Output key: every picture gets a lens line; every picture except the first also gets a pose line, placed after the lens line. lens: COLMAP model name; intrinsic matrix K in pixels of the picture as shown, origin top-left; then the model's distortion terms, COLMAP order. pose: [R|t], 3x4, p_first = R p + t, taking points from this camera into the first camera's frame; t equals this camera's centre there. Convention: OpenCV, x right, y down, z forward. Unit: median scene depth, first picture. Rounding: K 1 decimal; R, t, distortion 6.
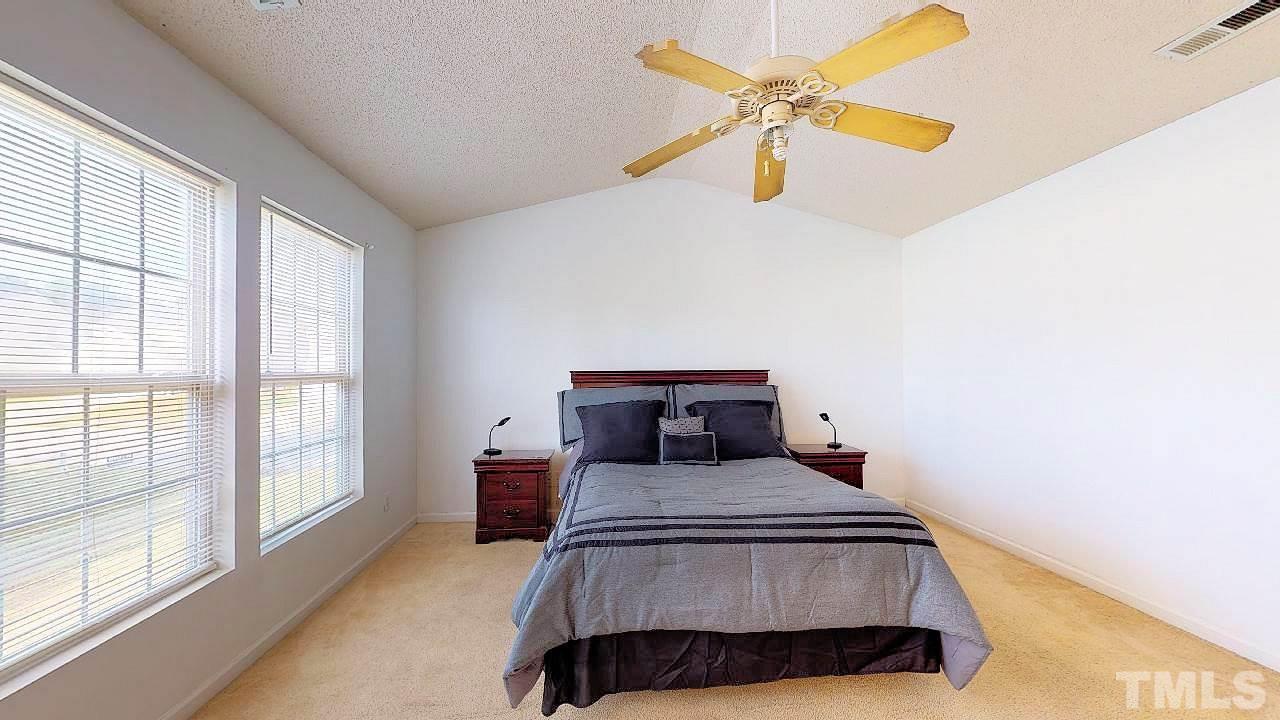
lens RADIAL K [[469.2, 0, 641.0], [0, 469.2, 357.7], [0, 0, 1]] dist [0.003127, 0.000034]
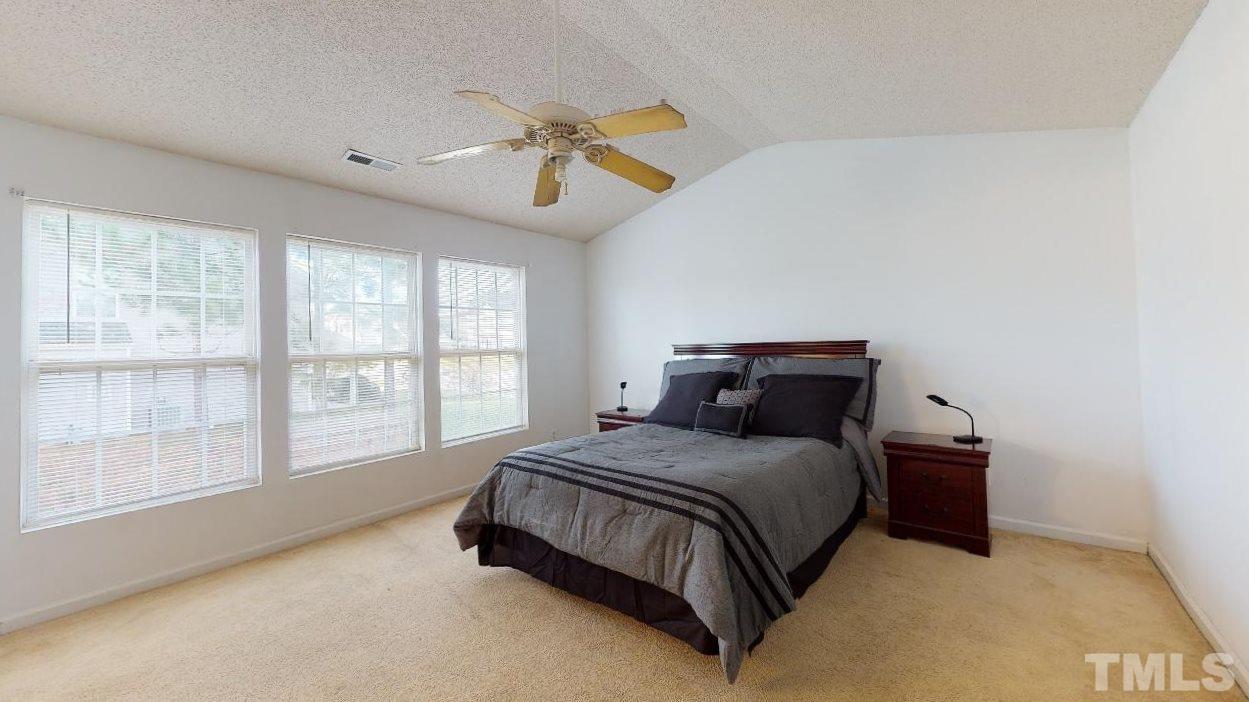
lens RADIAL K [[457.9, 0, 620.4], [0, 457.9, 341.8], [0, 0, 1]] dist [0.003127, 0.000034]
pose [[0.725363, -0.017962, -0.688132, 0.676080], [0.036424, 0.999261, 0.012313, 0.002671], [0.687402, -0.033996, 0.725481, 0.123305]]
